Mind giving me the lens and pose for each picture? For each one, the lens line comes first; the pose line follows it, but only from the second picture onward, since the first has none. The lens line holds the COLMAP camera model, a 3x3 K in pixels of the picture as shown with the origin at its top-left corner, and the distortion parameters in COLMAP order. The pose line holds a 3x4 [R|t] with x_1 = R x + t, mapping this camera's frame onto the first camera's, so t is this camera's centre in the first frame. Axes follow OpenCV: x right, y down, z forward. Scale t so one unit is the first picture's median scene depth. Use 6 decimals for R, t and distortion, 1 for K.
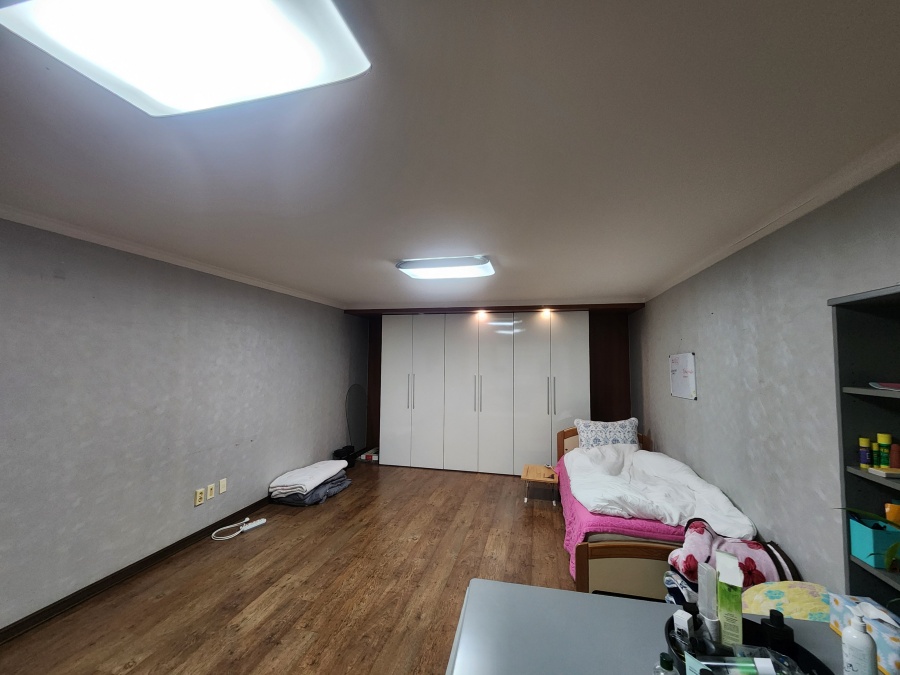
lens RADIAL K [[370.7, 0, 450.8], [0, 370.7, 338.3], [0, 0, 1]] dist [-0.000281, 0.000147]
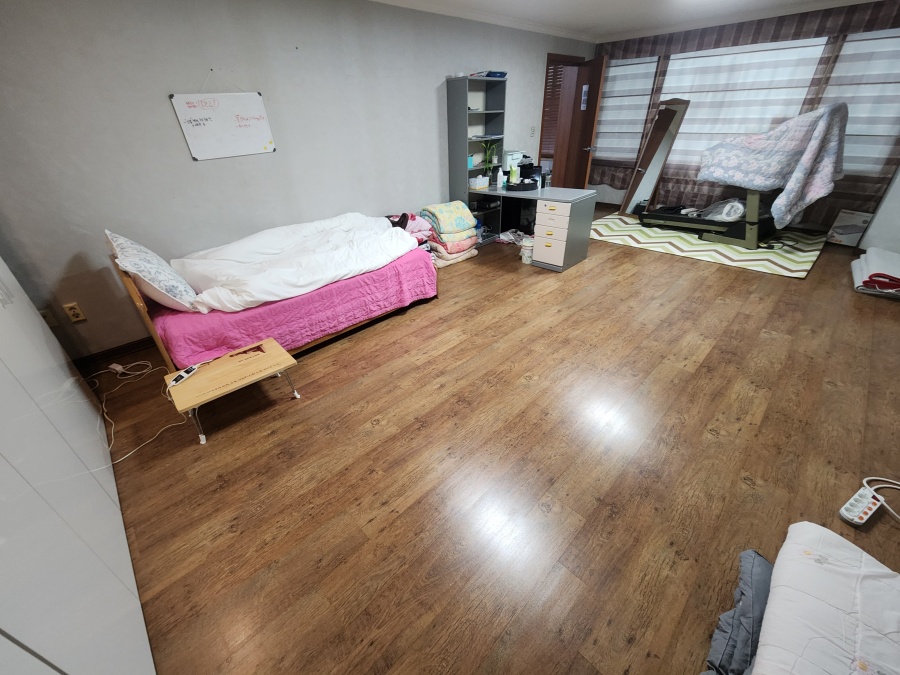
lens RADIAL K [[370.7, 0, 450.5], [0, 370.7, 337.9], [0, 0, 1]] dist [-0.000281, 0.000147]
pose [[-0.848623, -0.253874, 0.464098, -0.308472], [-0.002925, 0.879554, 0.475790, 0.136706], [-0.528990, 0.402409, -0.747152, 1.721682]]
